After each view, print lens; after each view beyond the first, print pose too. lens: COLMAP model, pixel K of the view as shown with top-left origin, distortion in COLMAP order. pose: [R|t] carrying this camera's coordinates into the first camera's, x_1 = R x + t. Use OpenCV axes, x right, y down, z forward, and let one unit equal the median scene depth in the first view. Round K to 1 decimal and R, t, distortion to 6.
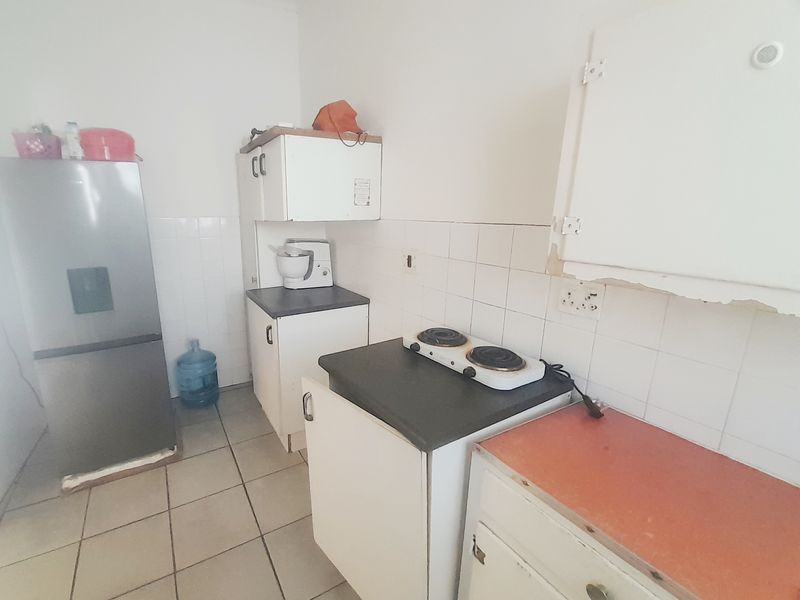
lens RADIAL K [[387.3, 0, 400.0], [0, 387.3, 300.0], [0, 0, 1]] dist [-0.000885, -0.000342]
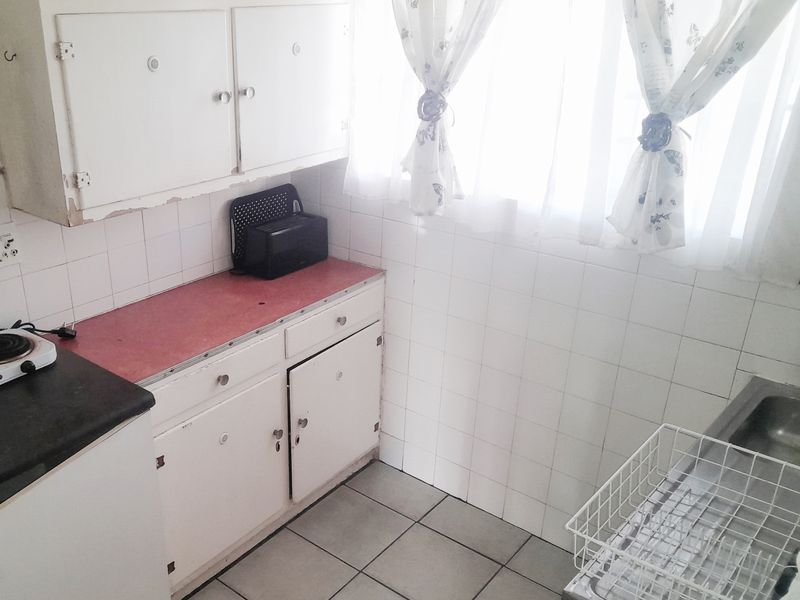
lens RADIAL K [[671.1, 0, 400.0], [0, 671.1, 300.0], [0, 0, 1]] dist [-0.000358, -0.000396]
pose [[-0.403959, -0.381180, 0.831576, -1.730982], [0.158905, 0.865988, 0.474146, -0.674070], [-0.900870, 0.323677, -0.289252, 0.834464]]
